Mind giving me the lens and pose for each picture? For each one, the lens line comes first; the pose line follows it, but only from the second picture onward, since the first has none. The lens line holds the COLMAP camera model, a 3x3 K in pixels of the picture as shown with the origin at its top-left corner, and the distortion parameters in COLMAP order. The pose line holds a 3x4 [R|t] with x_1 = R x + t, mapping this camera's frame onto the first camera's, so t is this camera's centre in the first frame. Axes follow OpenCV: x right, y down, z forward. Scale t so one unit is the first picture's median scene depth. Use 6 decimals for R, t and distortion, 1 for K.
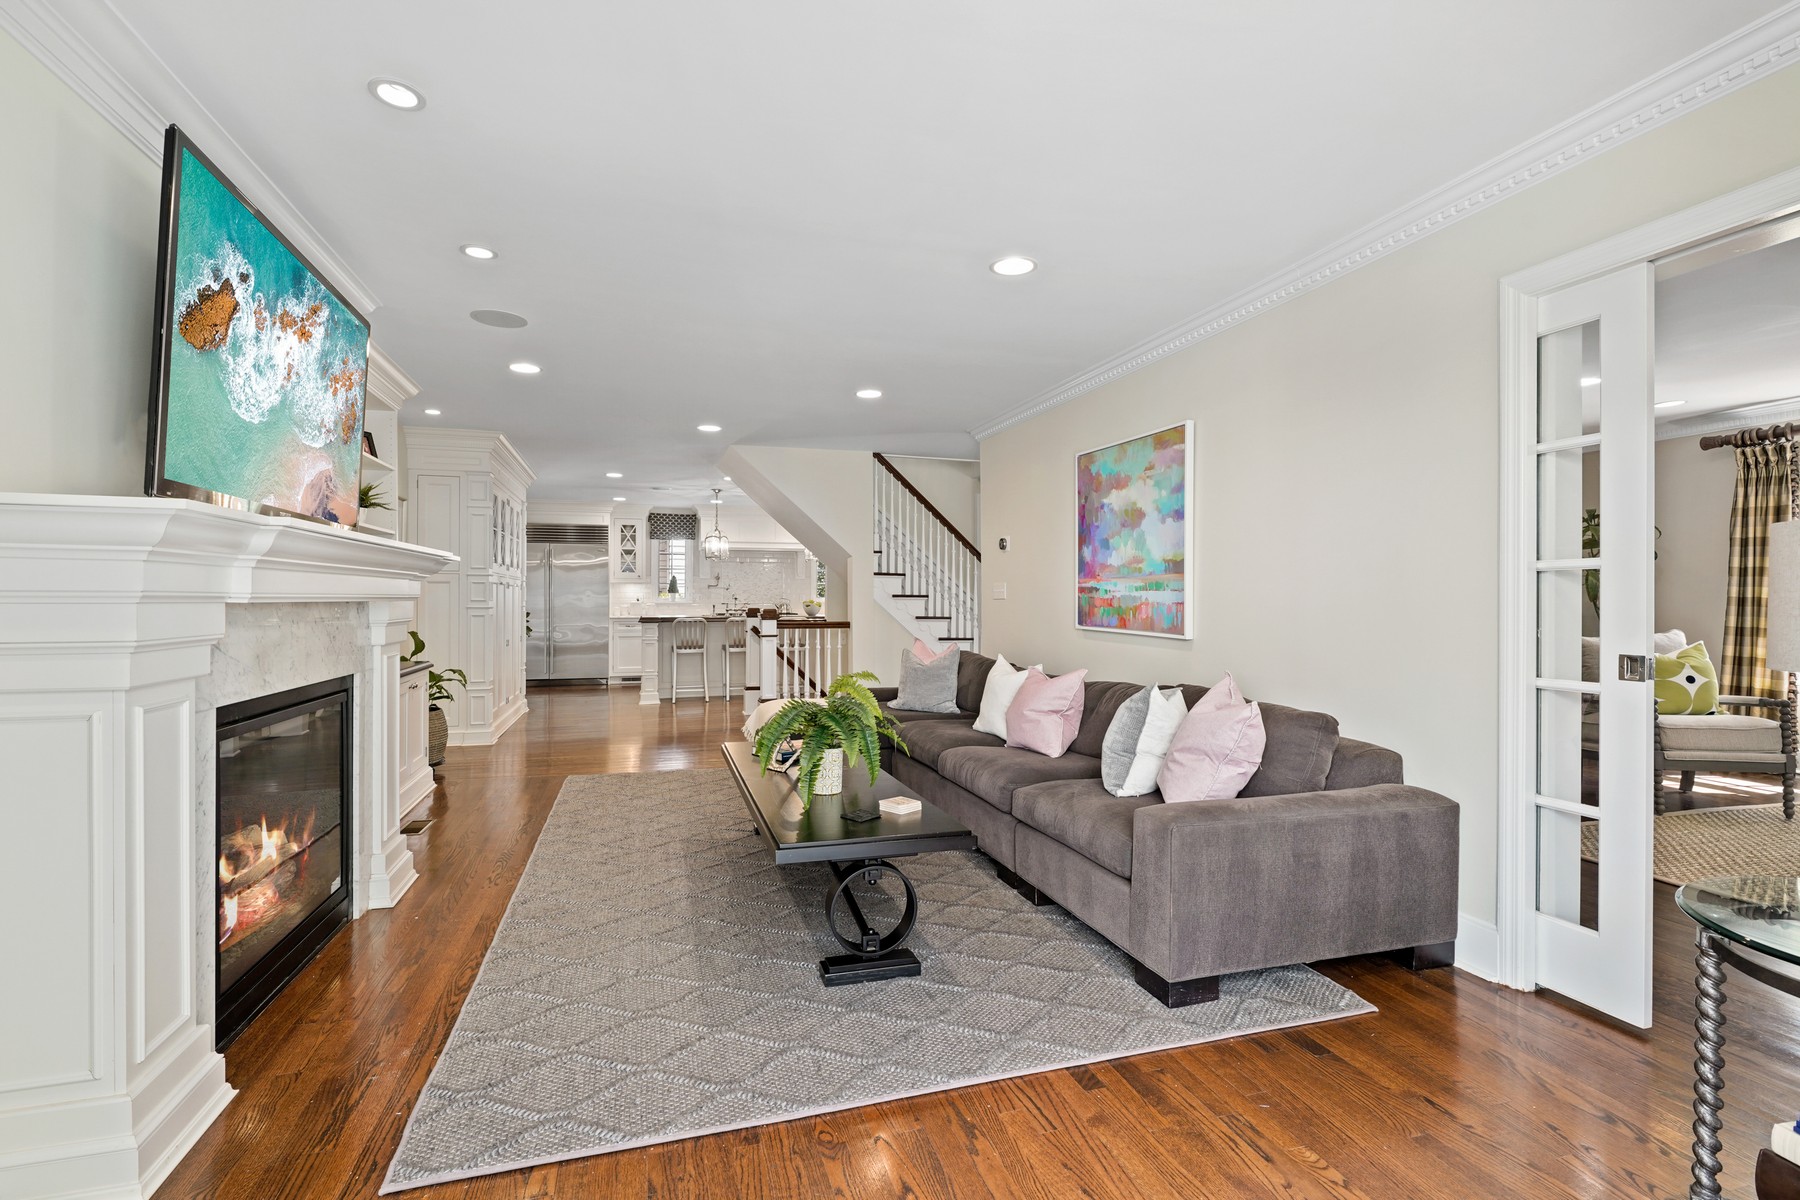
lens RADIAL K [[821.8, 0, 906.9], [0, 821.8, 606.6], [0, 0, 1]] dist [-0.007541, 0.000333]
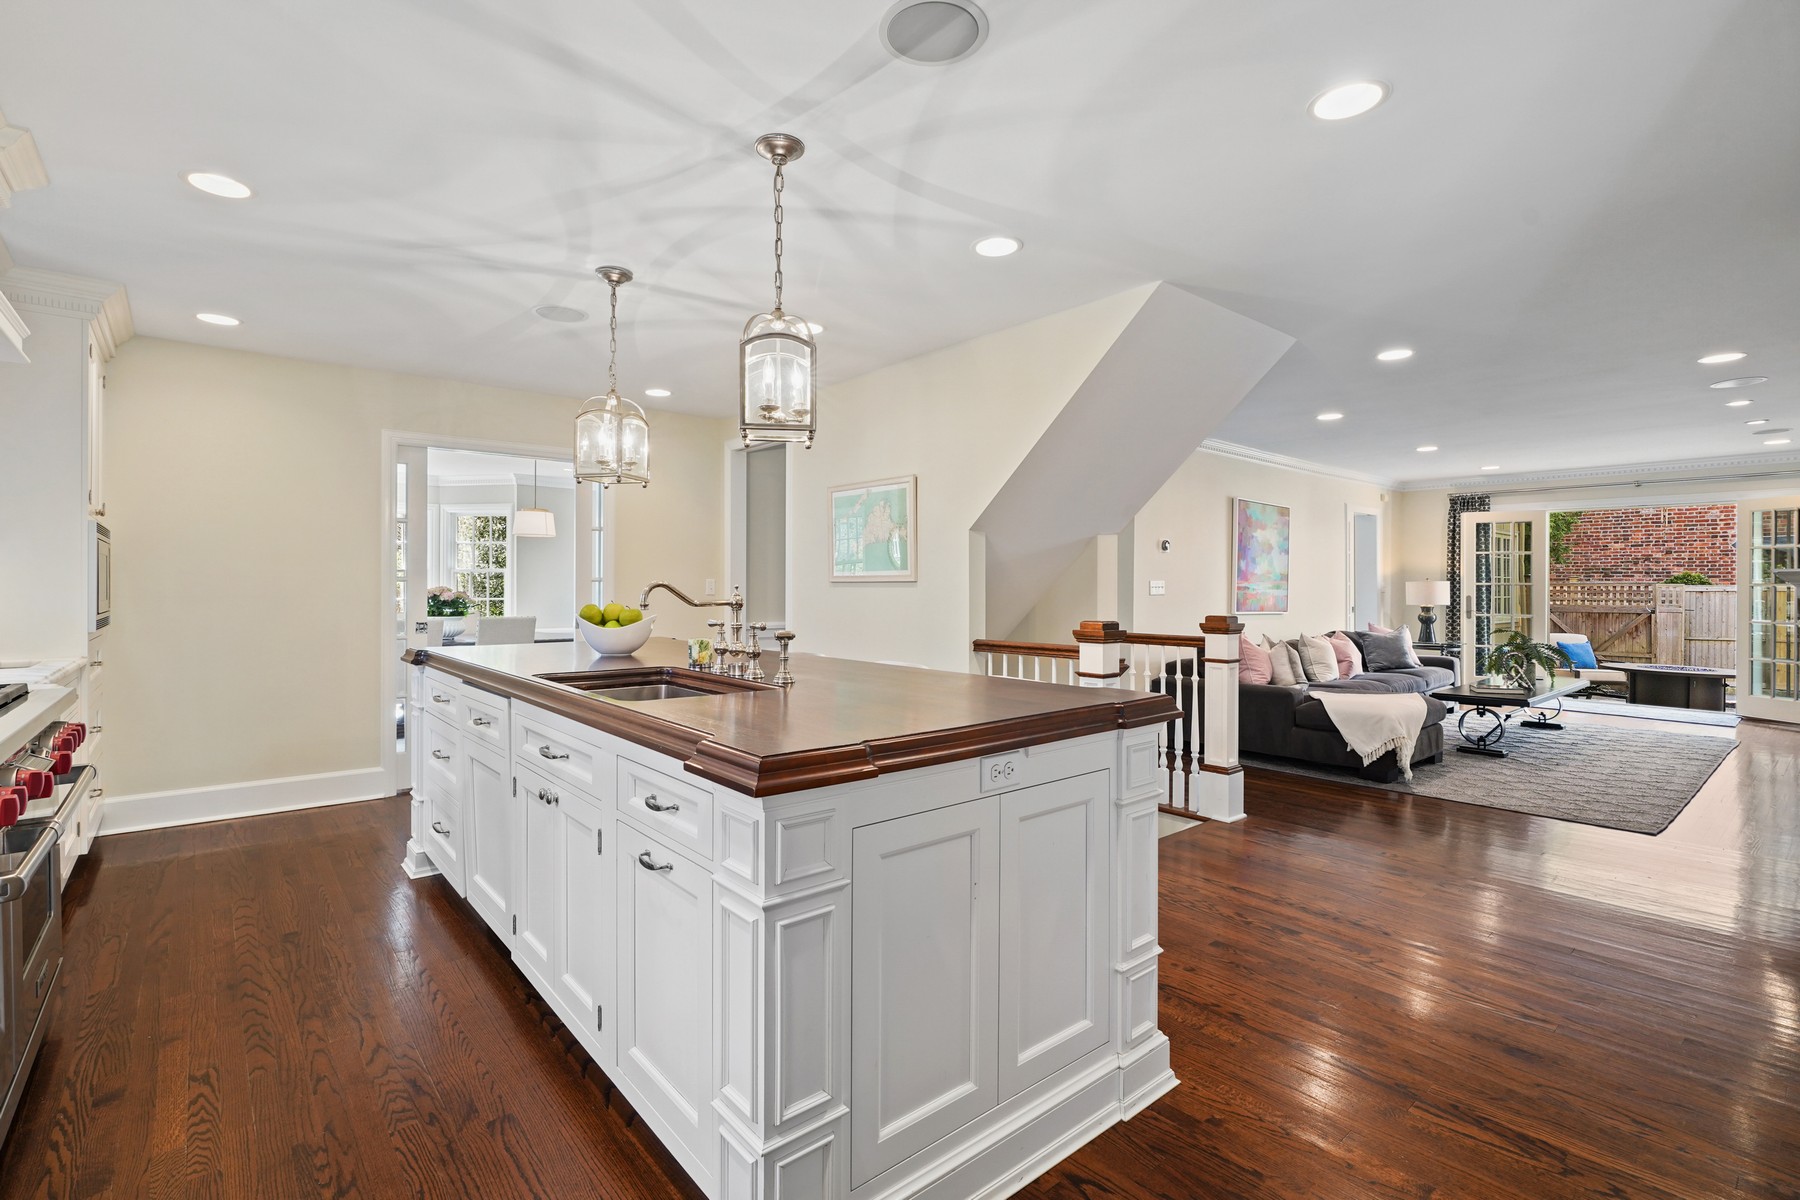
lens RADIAL K [[821.8, 0, 890.7], [0, 821.8, 581.8], [0, 0, 1]] dist [-0.007541, 0.000333]
pose [[-0.376992, 0.004662, 0.926205, -1.028336], [0.006888, 0.999974, -0.002230, -0.036066], [-0.926191, 0.005539, -0.377014, 2.353369]]
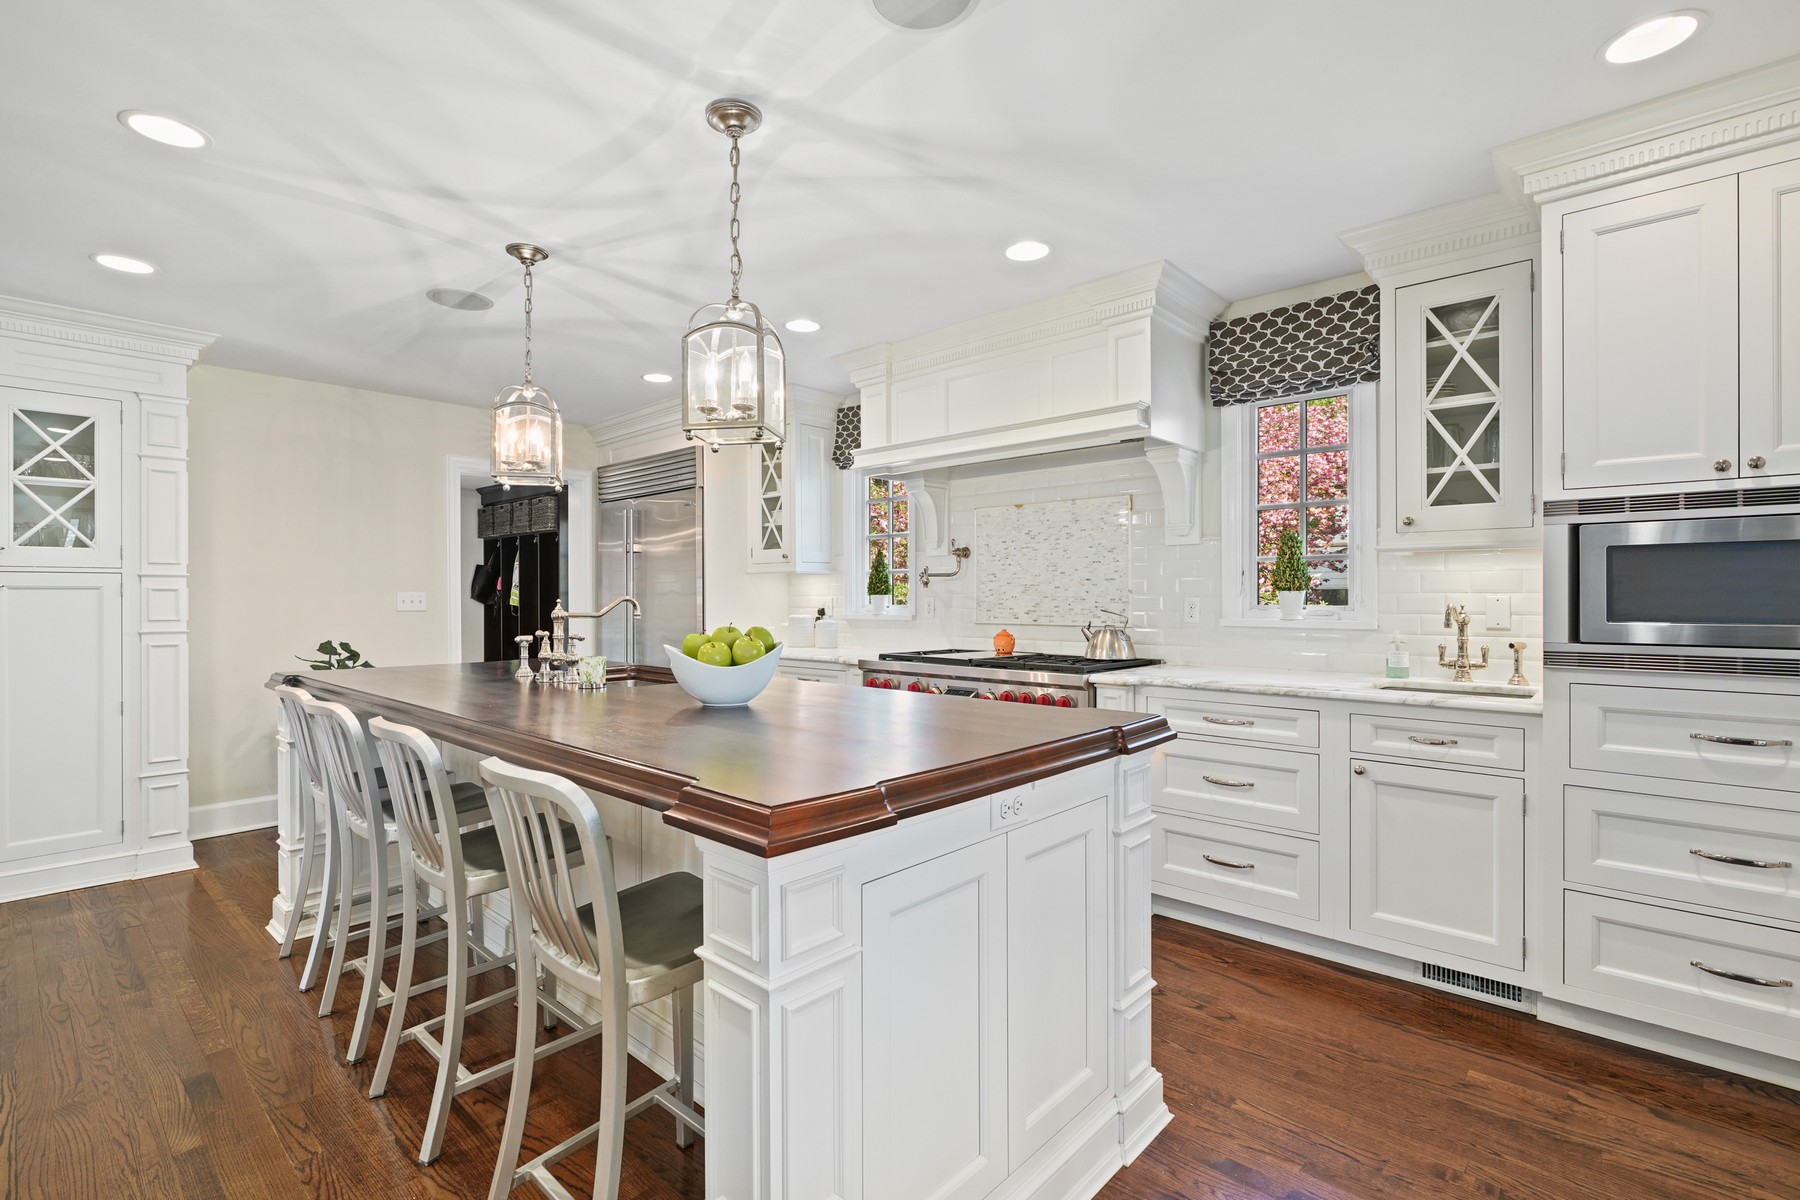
lens RADIAL K [[821.8, 0, 905.4], [0, 821.8, 597.1], [0, 0, 1]] dist [-0.007541, 0.000333]
pose [[0.502457, 0.000320, -0.864602, 0.213475], [-0.003597, 0.999992, -0.001720, -0.038208], [0.864595, 0.003974, 0.502454, 2.151222]]
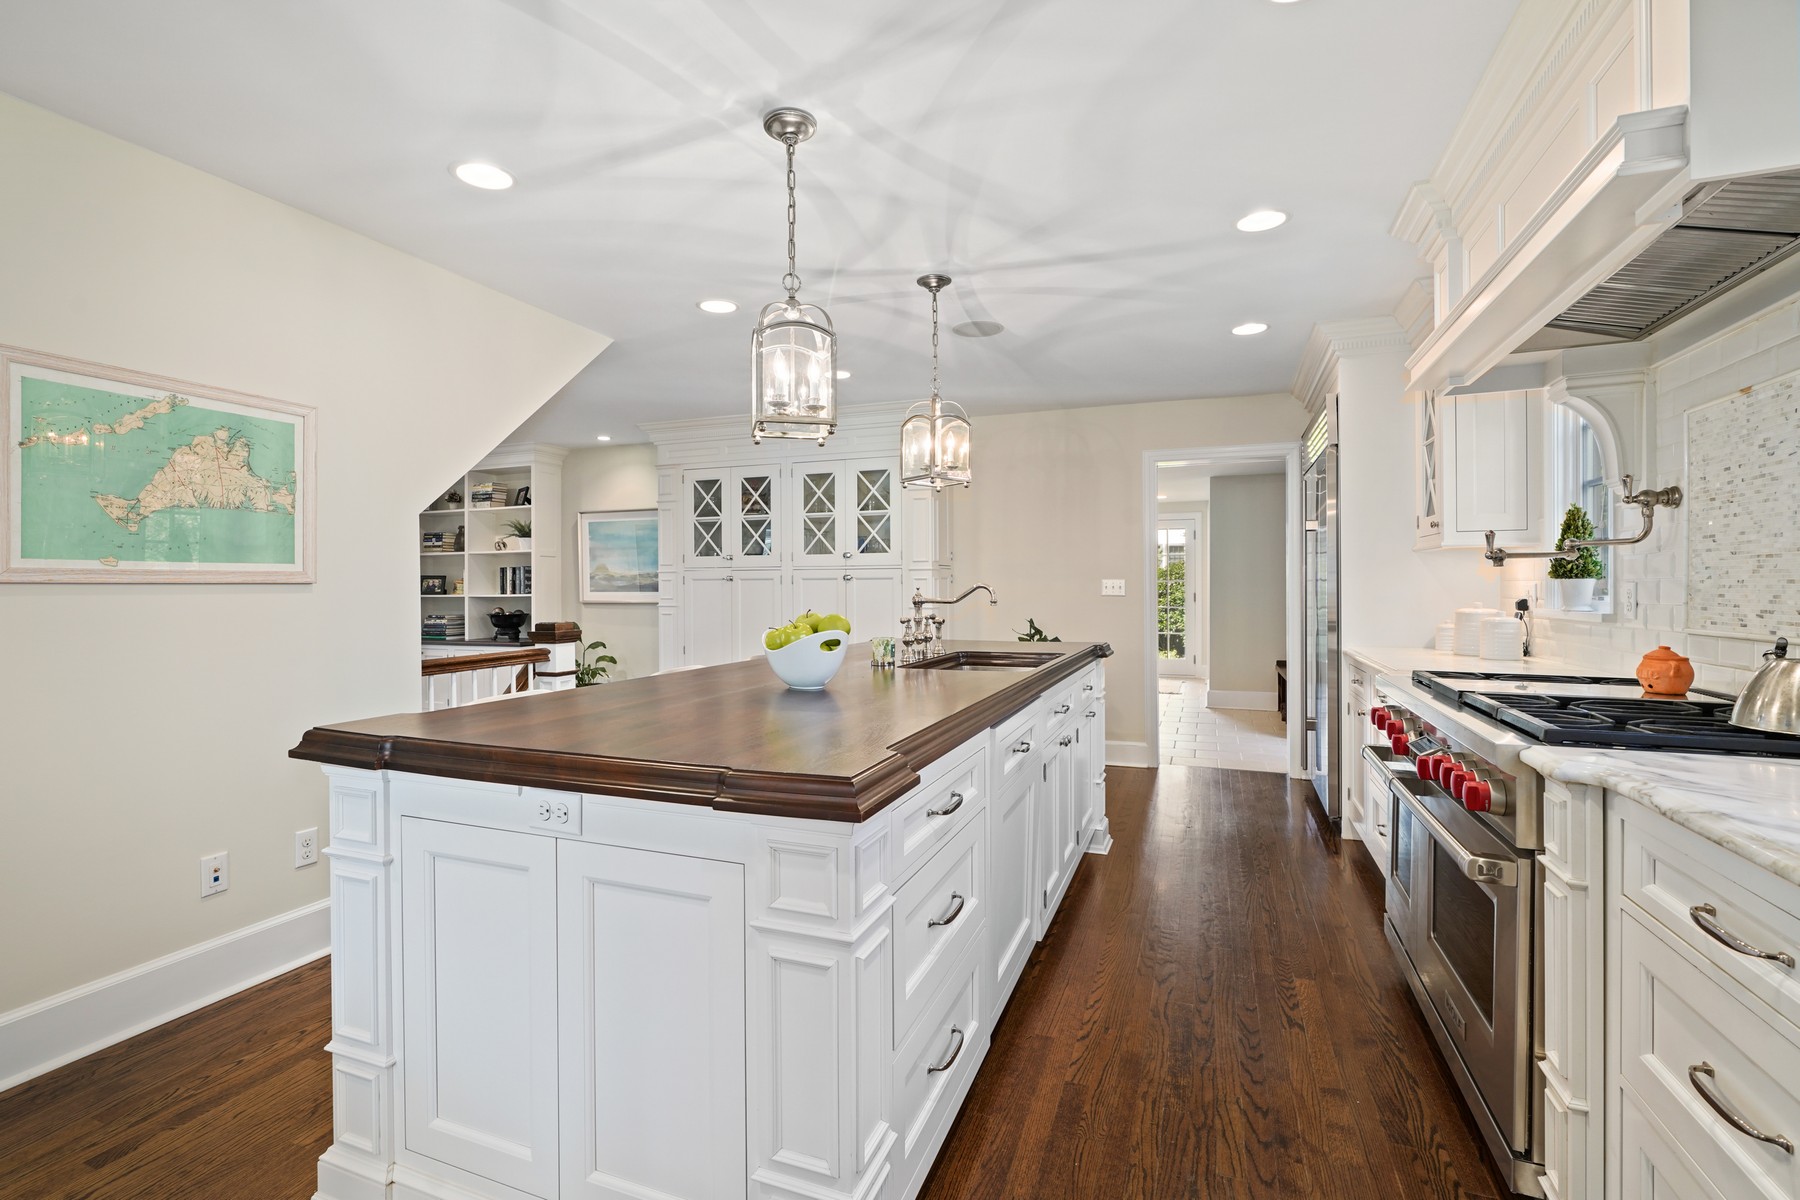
lens RADIAL K [[821.8, 0, 890.4], [0, 821.8, 591.1], [0, 0, 1]] dist [-0.007541, 0.000333]
pose [[-0.629838, 0.009257, -0.776671, 0.101921], [-0.000012, 0.999929, 0.011928, -0.040632], [0.776726, 0.007522, -0.629794, 2.666432]]
